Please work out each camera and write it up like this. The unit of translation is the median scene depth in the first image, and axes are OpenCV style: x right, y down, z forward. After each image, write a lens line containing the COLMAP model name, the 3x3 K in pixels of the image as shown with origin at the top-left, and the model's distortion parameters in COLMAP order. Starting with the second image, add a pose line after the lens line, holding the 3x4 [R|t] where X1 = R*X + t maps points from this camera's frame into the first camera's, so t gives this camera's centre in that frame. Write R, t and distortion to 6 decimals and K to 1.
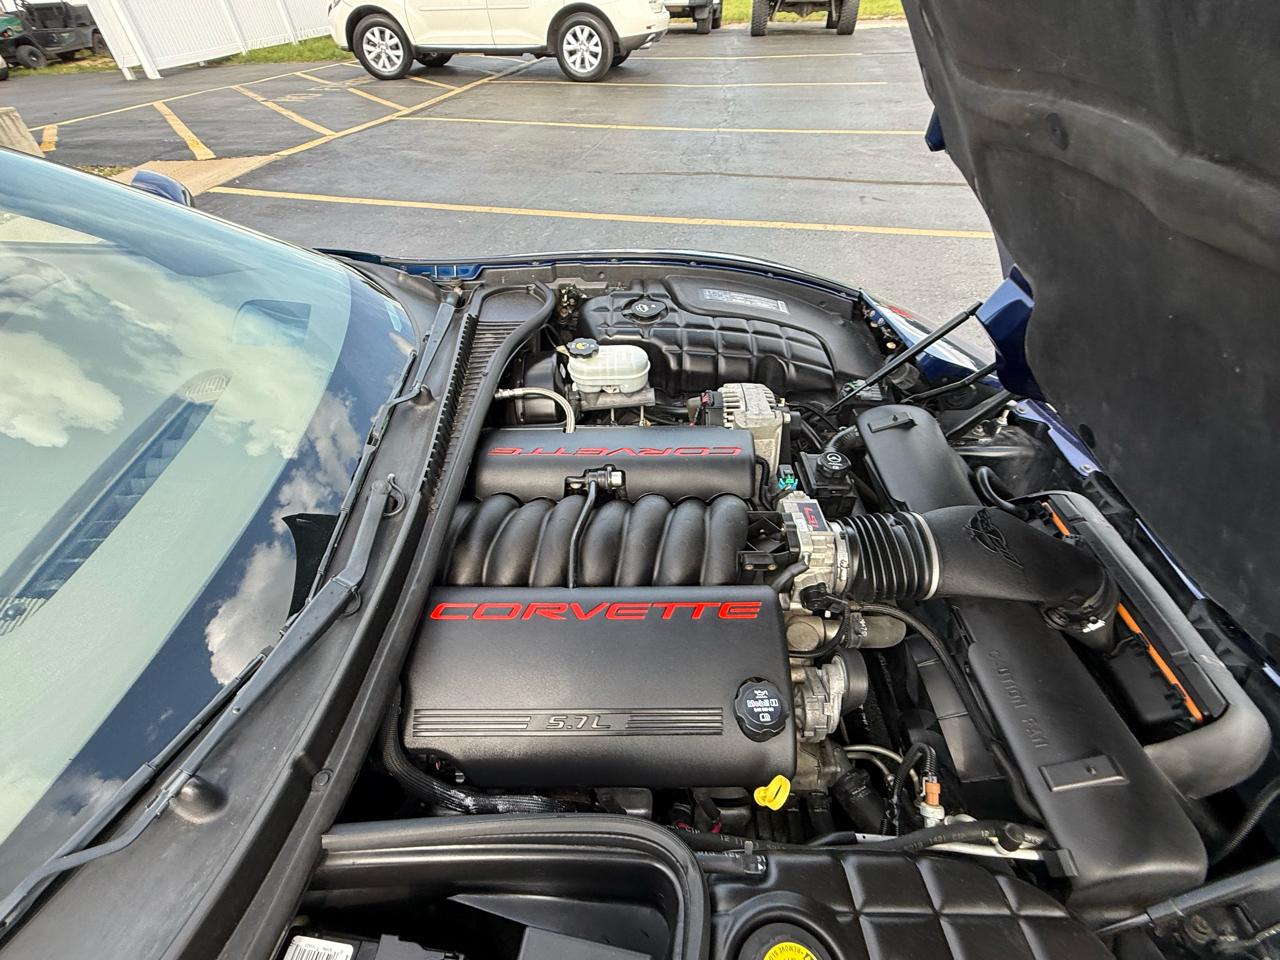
lens RADIAL K [[629.8, 0, 633.6], [0, 629.8, 481.6], [0, 0, 1]] dist [0.001865, -0.000483]
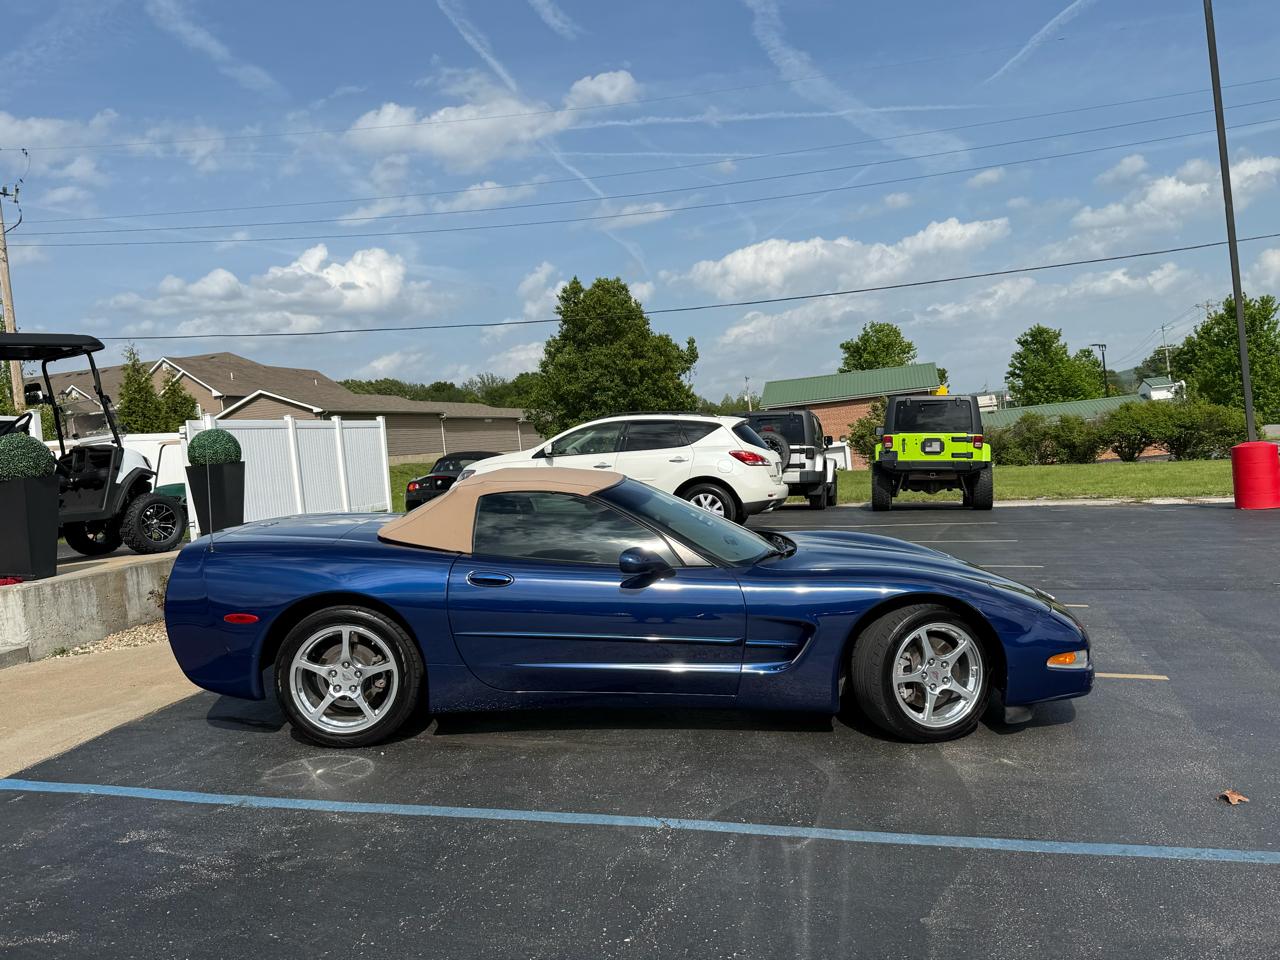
lens RADIAL K [[1197.6, 0, 626.7], [0, 1197.6, 473.1], [0, 0, 1]] dist [0.182418, -0.399033]
pose [[0.998682, 0.001706, -0.051292, -0.671103], [-0.033065, 0.785754, -0.617655, 2.840350], [0.039249, 0.618537, 0.784775, -3.445740]]
